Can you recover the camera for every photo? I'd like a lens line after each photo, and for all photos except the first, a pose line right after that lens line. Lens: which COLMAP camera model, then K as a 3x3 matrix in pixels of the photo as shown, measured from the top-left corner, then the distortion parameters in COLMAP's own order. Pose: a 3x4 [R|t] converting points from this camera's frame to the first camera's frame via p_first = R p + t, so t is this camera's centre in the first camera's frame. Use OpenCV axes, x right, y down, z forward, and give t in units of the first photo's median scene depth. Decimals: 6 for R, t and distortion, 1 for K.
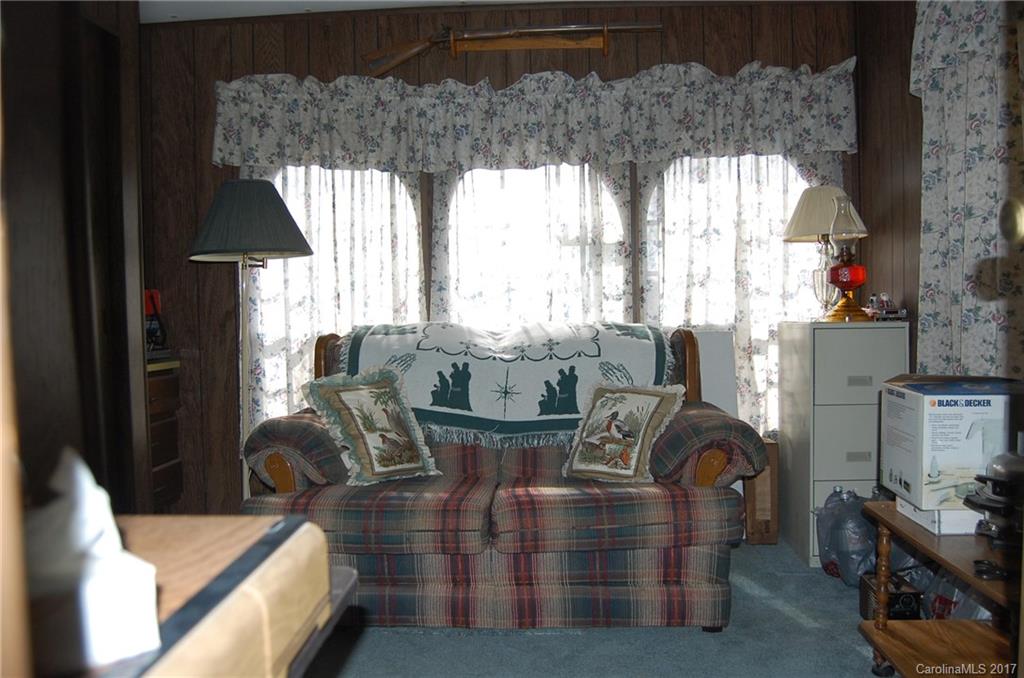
lens RADIAL K [[790.1, 0, 512.2], [0, 790.1, 338.5], [0, 0, 1]] dist [-0.081586, 0.012134]
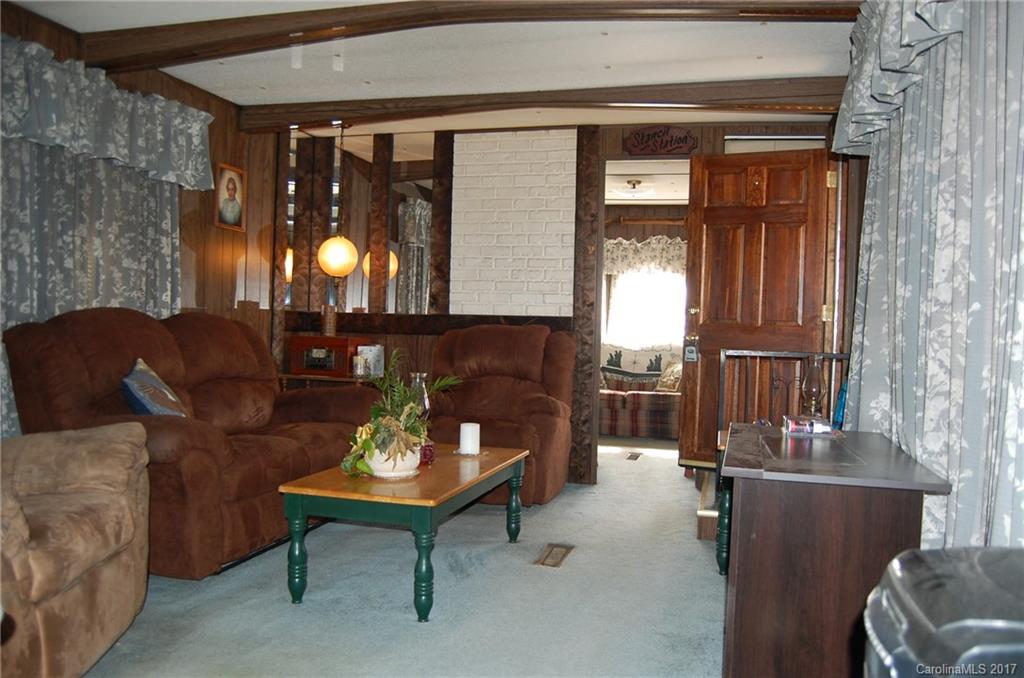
lens RADIAL K [[790.1, 0, 513.1], [0, 790.1, 341.5], [0, 0, 1]] dist [-0.081586, 0.012134]
pose [[0.973793, 0.044379, -0.223064, 0.184441], [-0.049521, 0.998620, -0.017511, 0.063411], [0.221979, 0.028098, 0.974646, -1.704728]]
